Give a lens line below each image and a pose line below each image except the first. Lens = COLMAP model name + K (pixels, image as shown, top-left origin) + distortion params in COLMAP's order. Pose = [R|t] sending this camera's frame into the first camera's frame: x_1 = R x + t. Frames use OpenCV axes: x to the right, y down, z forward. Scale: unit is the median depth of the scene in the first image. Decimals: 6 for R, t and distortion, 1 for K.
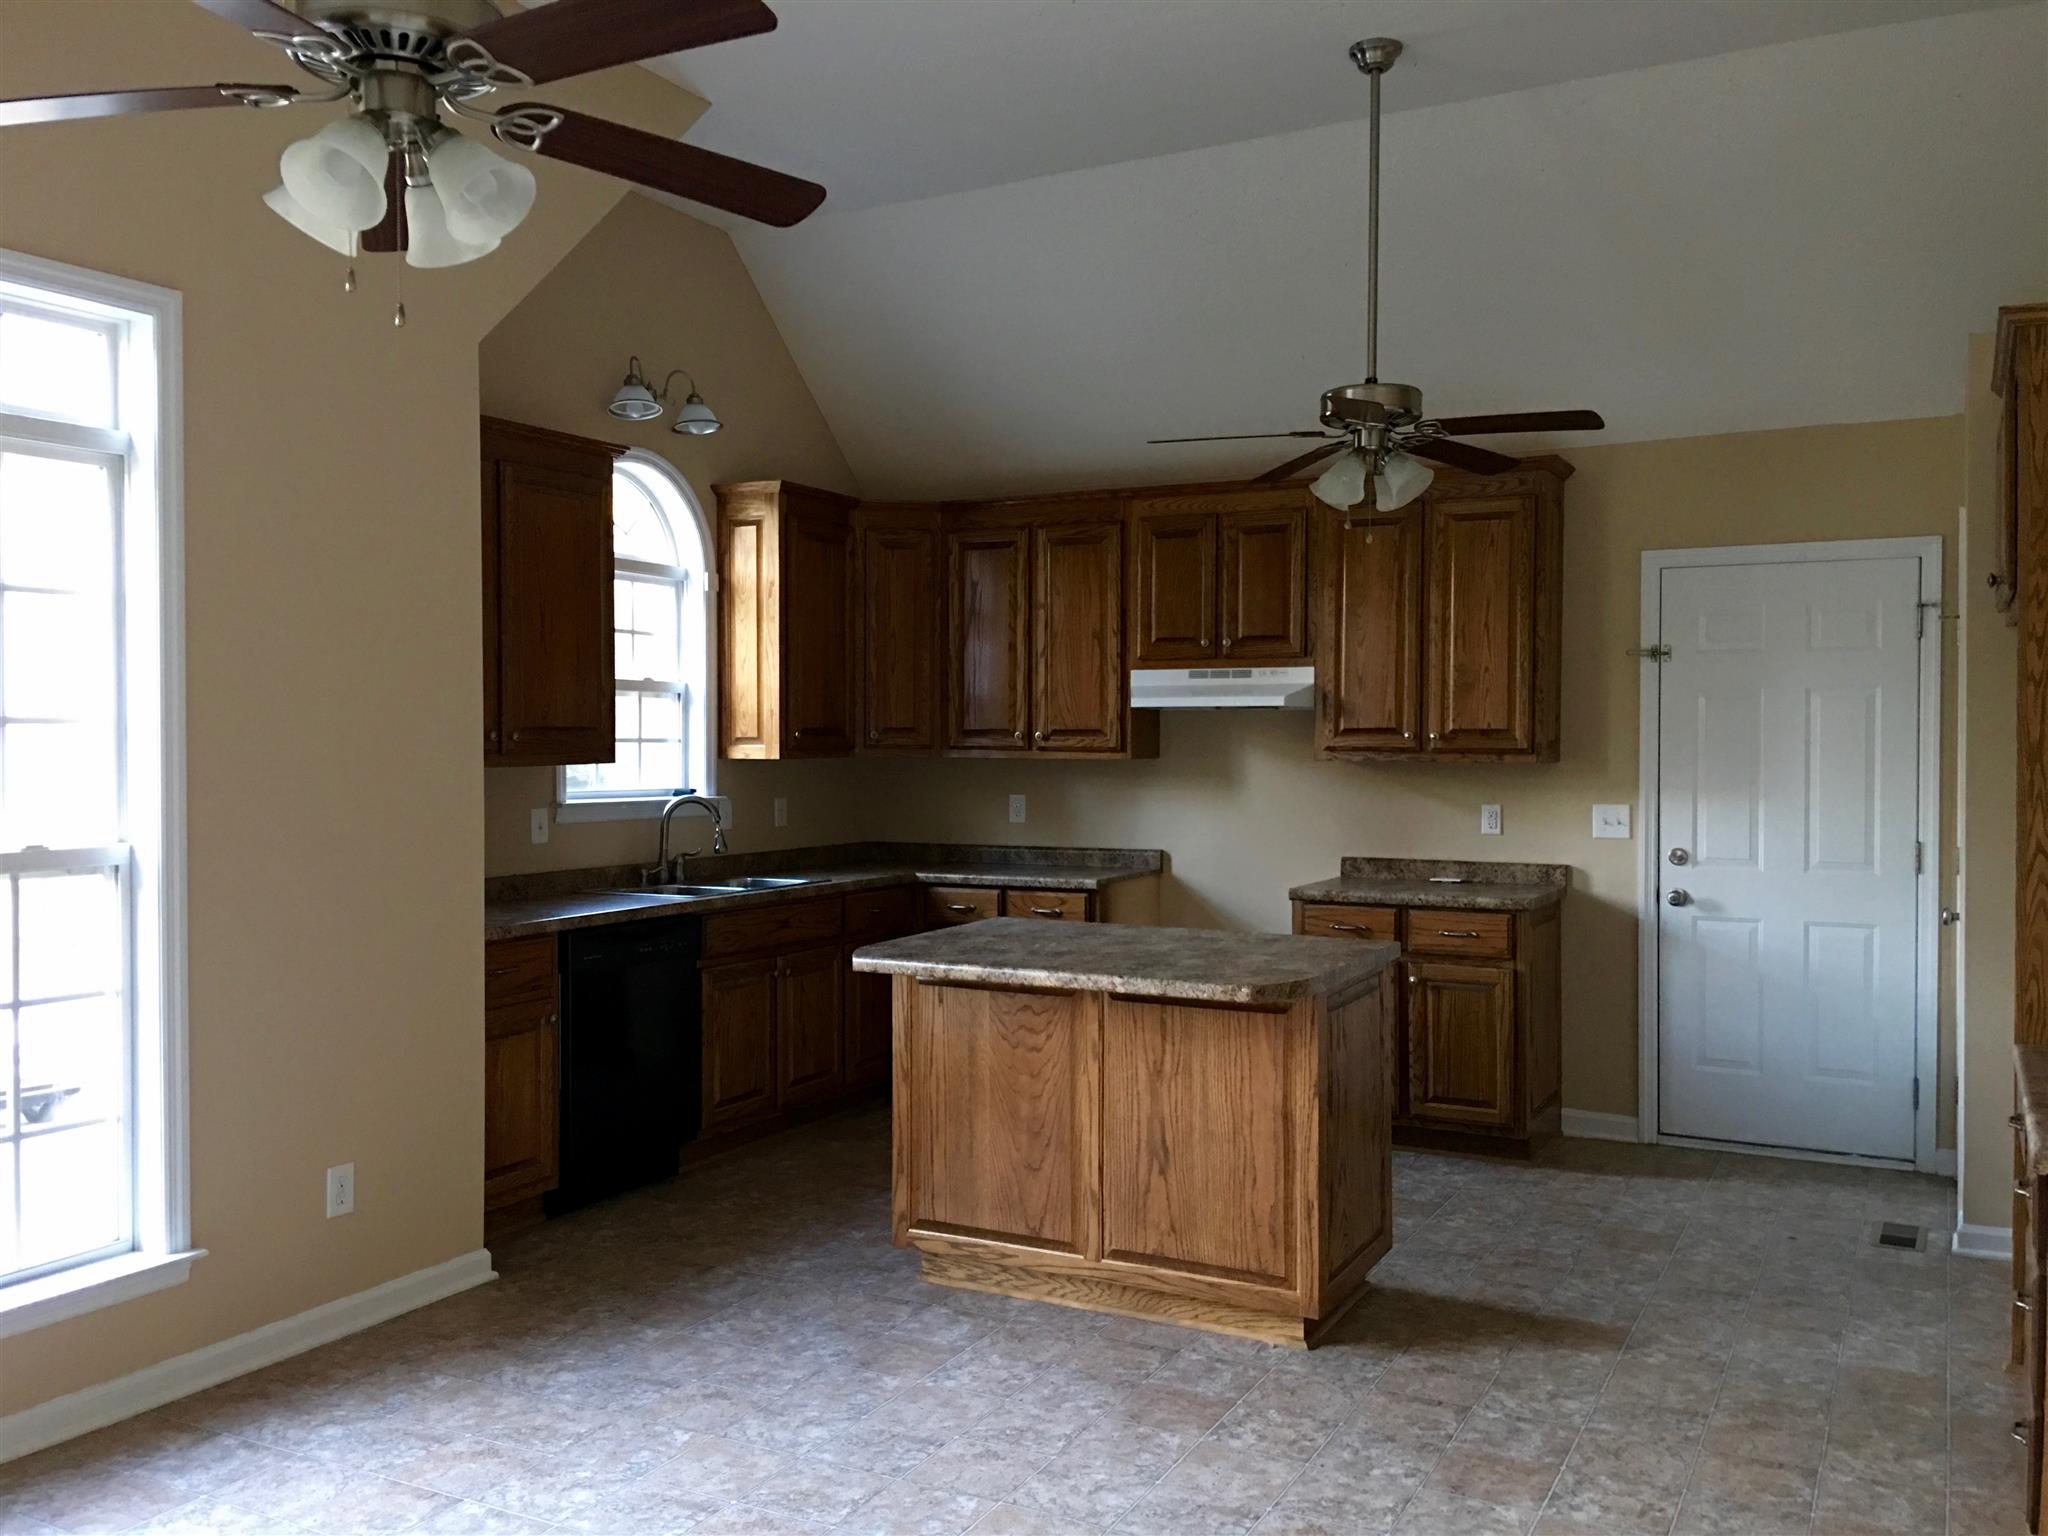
lens RADIAL K [[1722.1, 0, 1024.0], [0, 1722.1, 768.0], [0, 0, 1]] dist [0.125830, -0.163168]
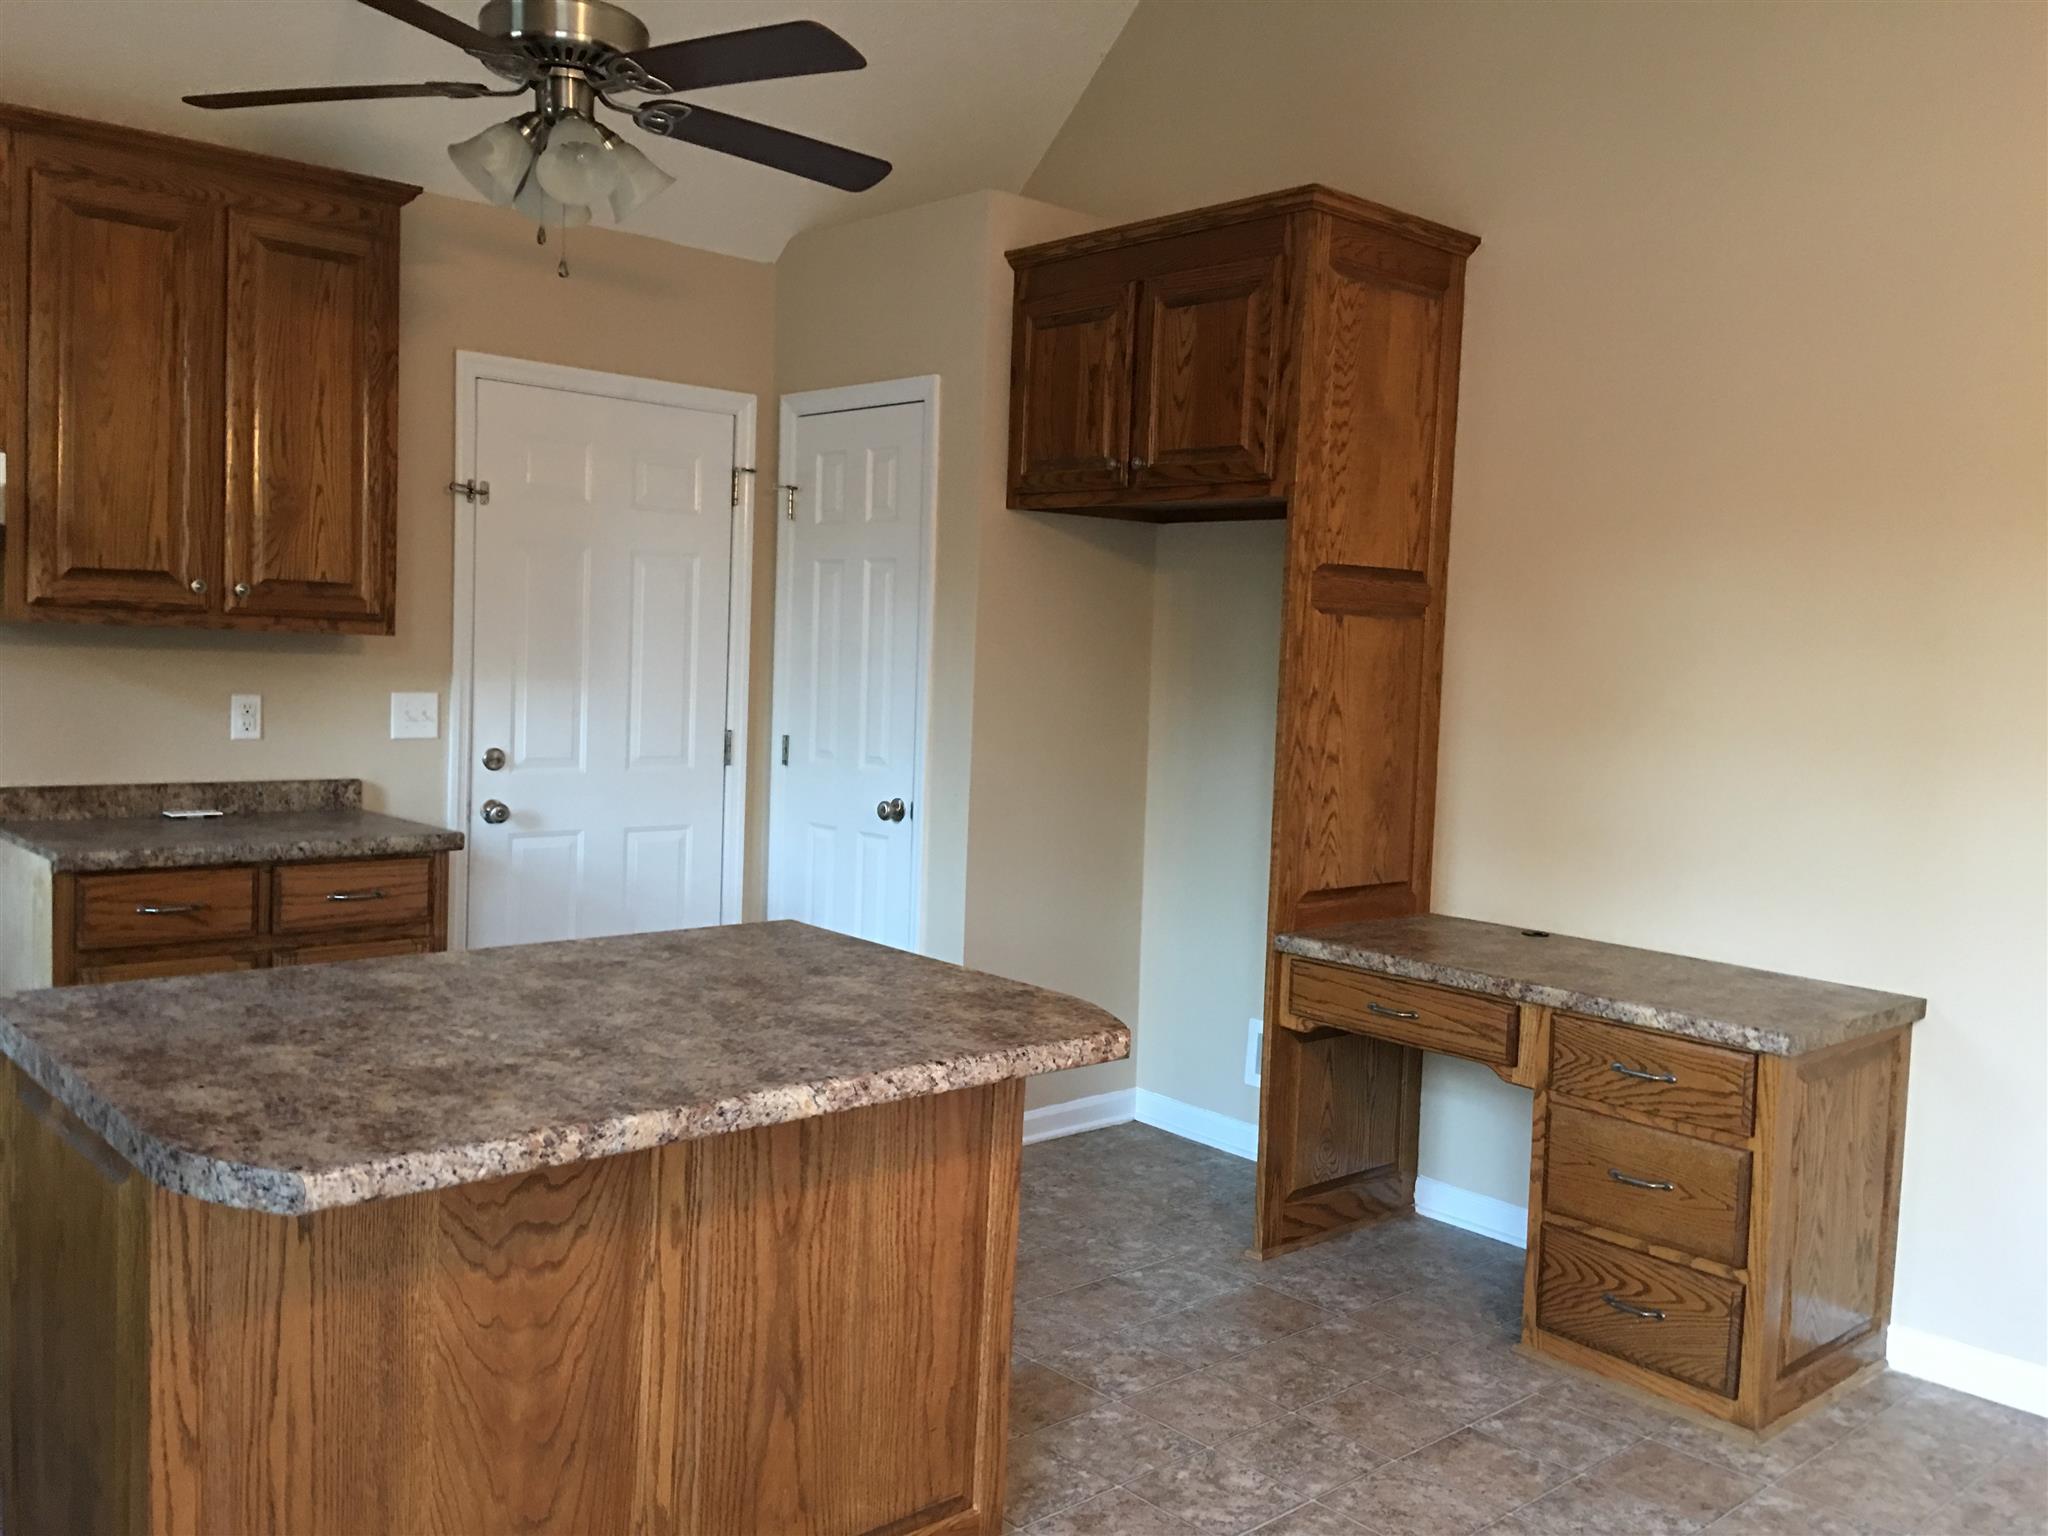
lens RADIAL K [[1722.1, 0, 1024.0], [0, 1722.1, 768.0], [0, 0, 1]] dist [0.125830, -0.163168]
pose [[0.355500, -0.055586, 0.933022, -0.255106], [-0.018941, 0.997597, 0.066650, -0.001134], [-0.934484, -0.041366, 0.353593, 0.495611]]
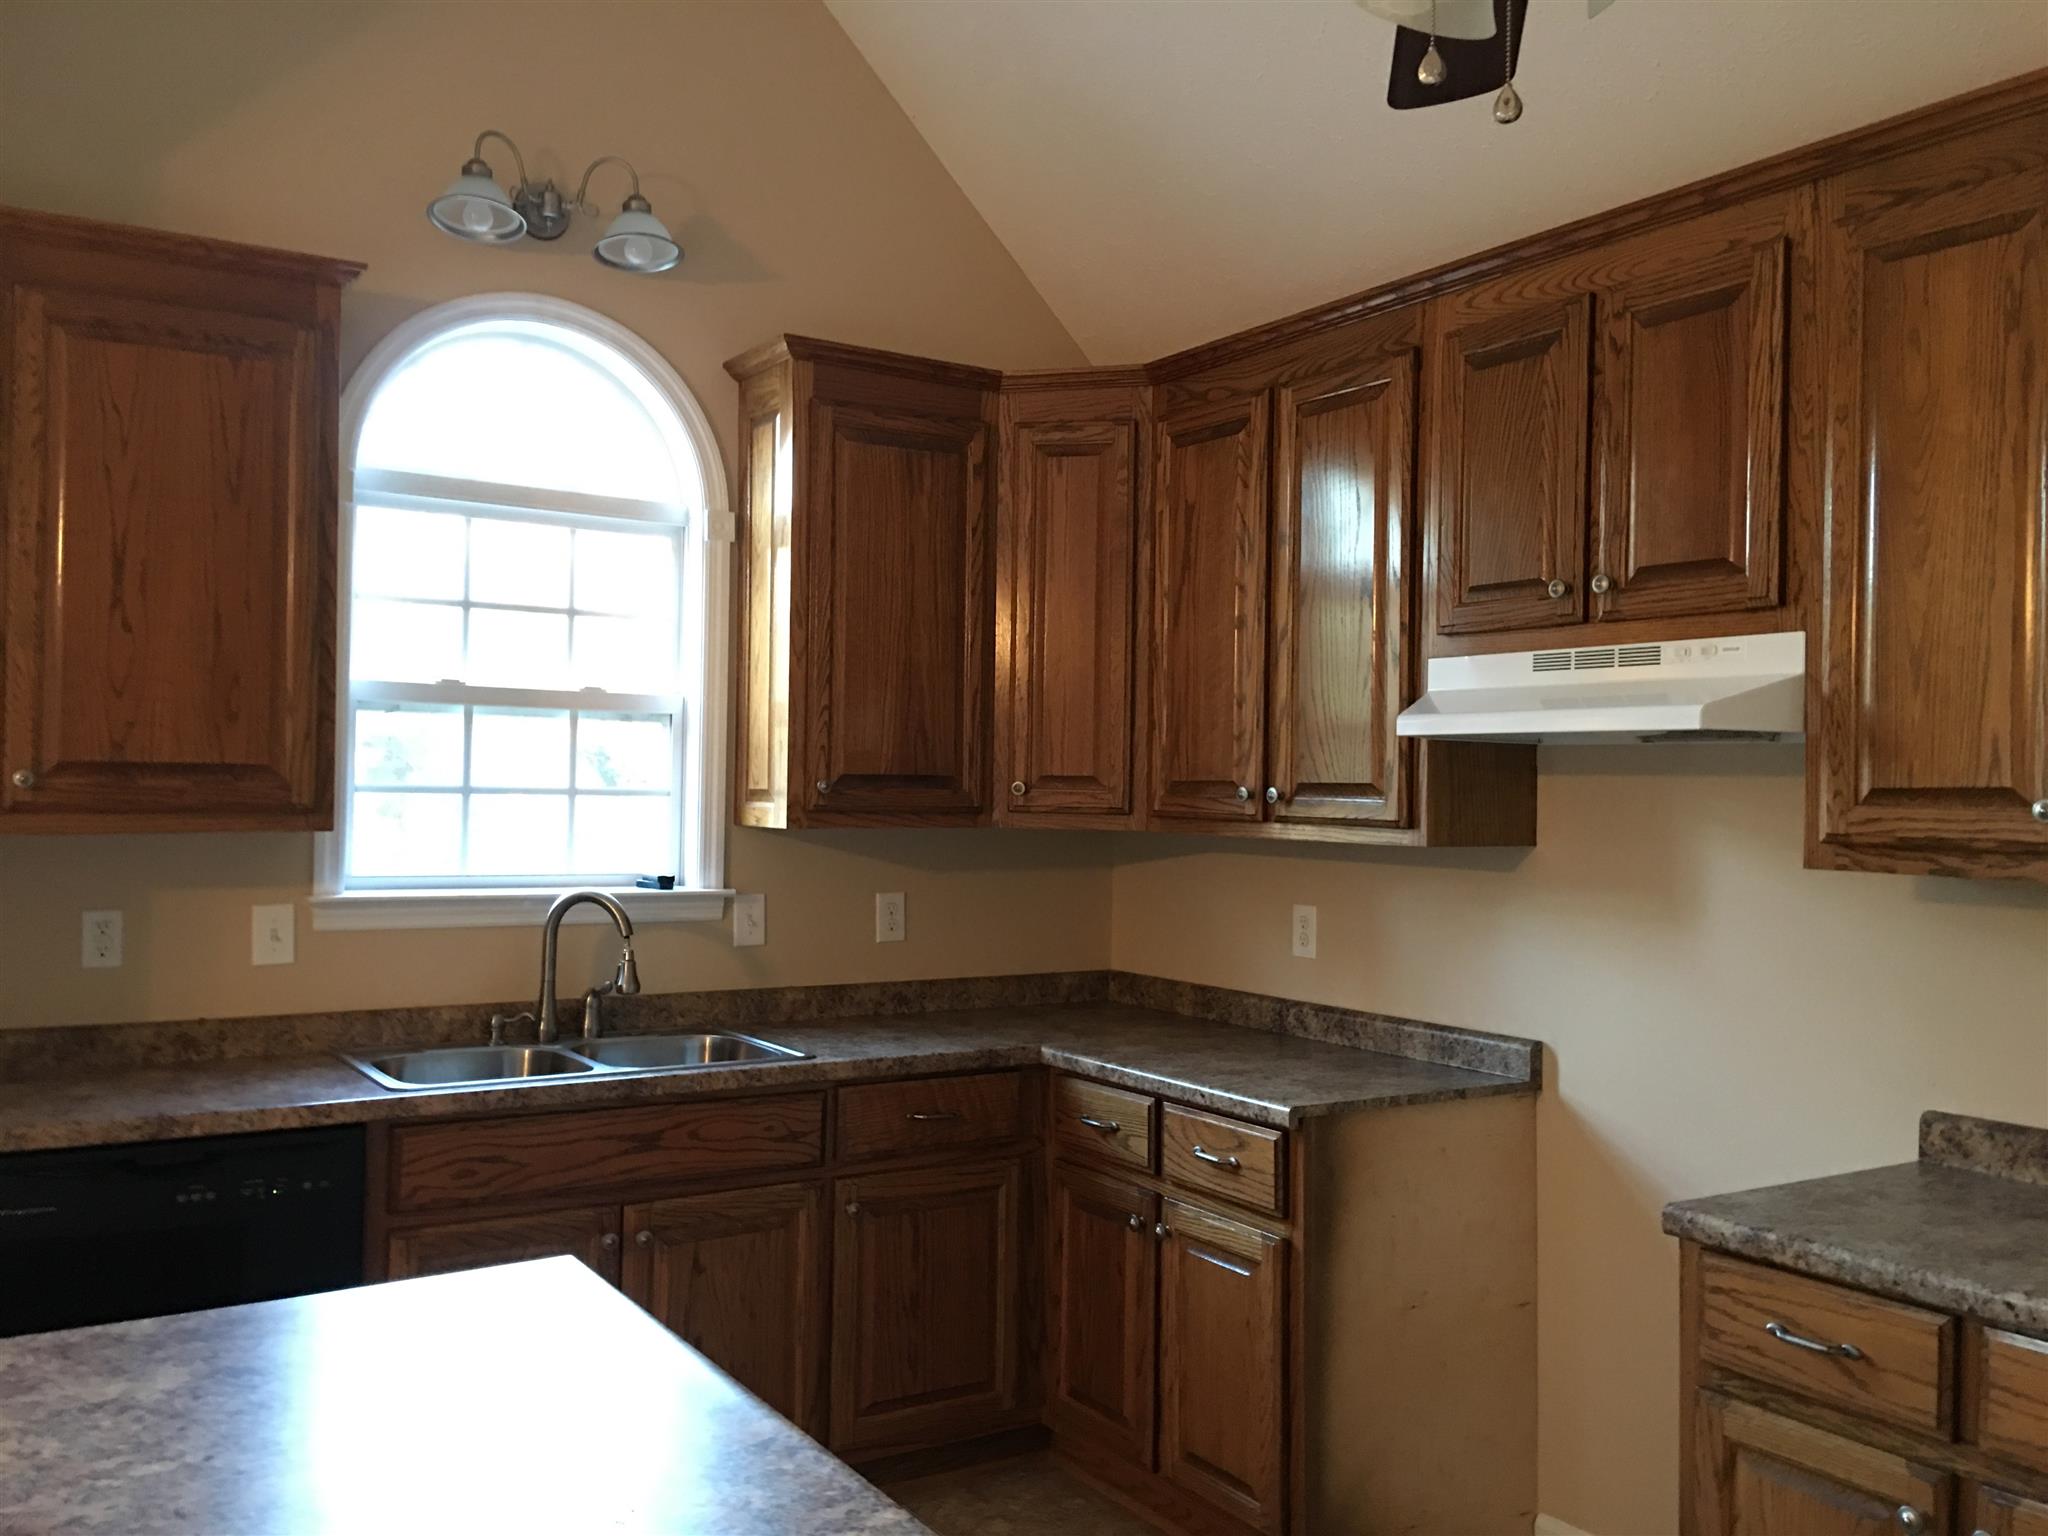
lens RADIAL K [[1722.1, 0, 1024.0], [0, 1722.1, 768.0], [0, 0, 1]] dist [0.125830, -0.163168]
pose [[0.869613, 0.008432, -0.493661, 0.215074], [-0.025041, 0.999321, -0.027043, -0.012046], [0.493098, 0.035879, 0.869234, 0.572875]]
